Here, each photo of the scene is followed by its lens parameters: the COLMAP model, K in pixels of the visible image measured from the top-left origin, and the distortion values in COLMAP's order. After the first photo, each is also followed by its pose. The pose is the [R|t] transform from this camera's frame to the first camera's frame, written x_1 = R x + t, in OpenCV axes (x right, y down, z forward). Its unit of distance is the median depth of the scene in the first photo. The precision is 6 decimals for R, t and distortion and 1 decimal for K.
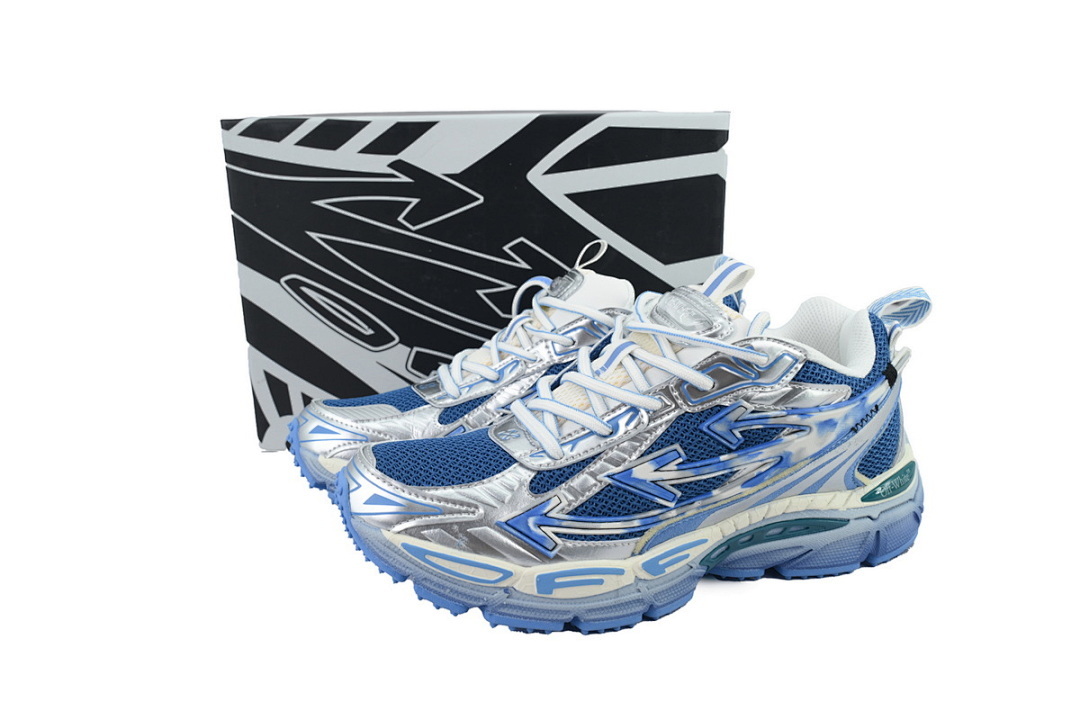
lens RADIAL K [[834.9, 0, 540.0], [0, 834.9, 360.0], [0, 0, 1]] dist [-0.005699, 0.000168]
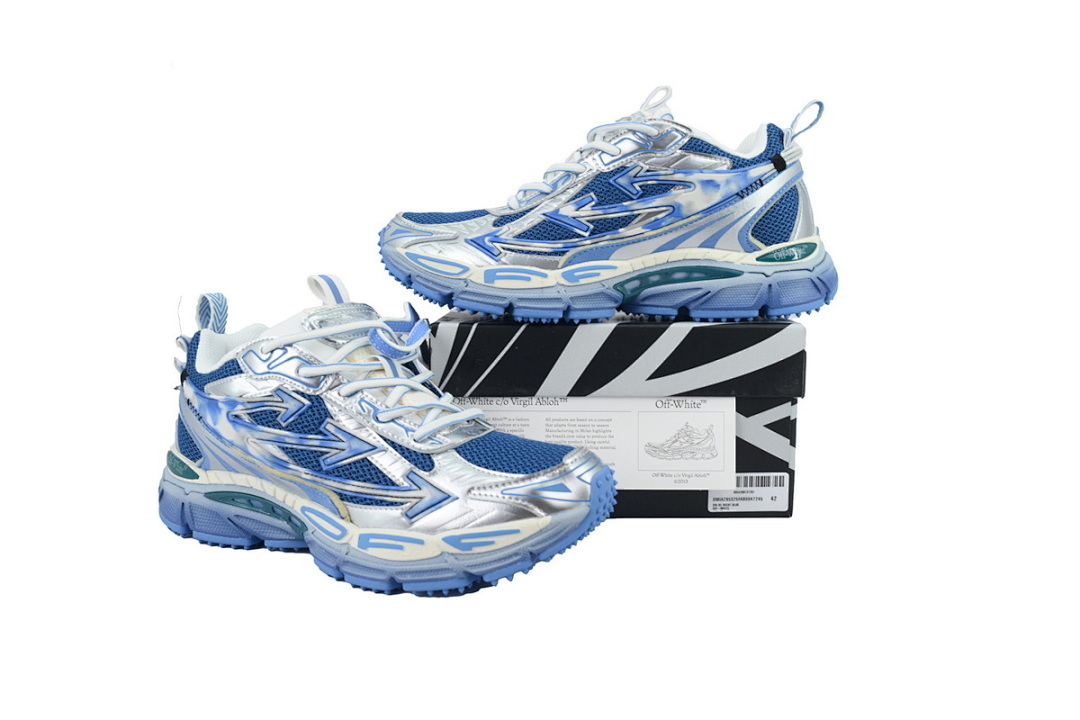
lens RADIAL K [[834.9, 0, 540.0], [0, 834.9, 360.0], [0, 0, 1]] dist [-0.005699, 0.000168]
pose [[0.945568, 0.024015, -0.324537, 0.544375], [-0.078595, 0.984604, -0.156136, 0.605987], [0.315791, 0.173144, 0.932897, -0.305407]]
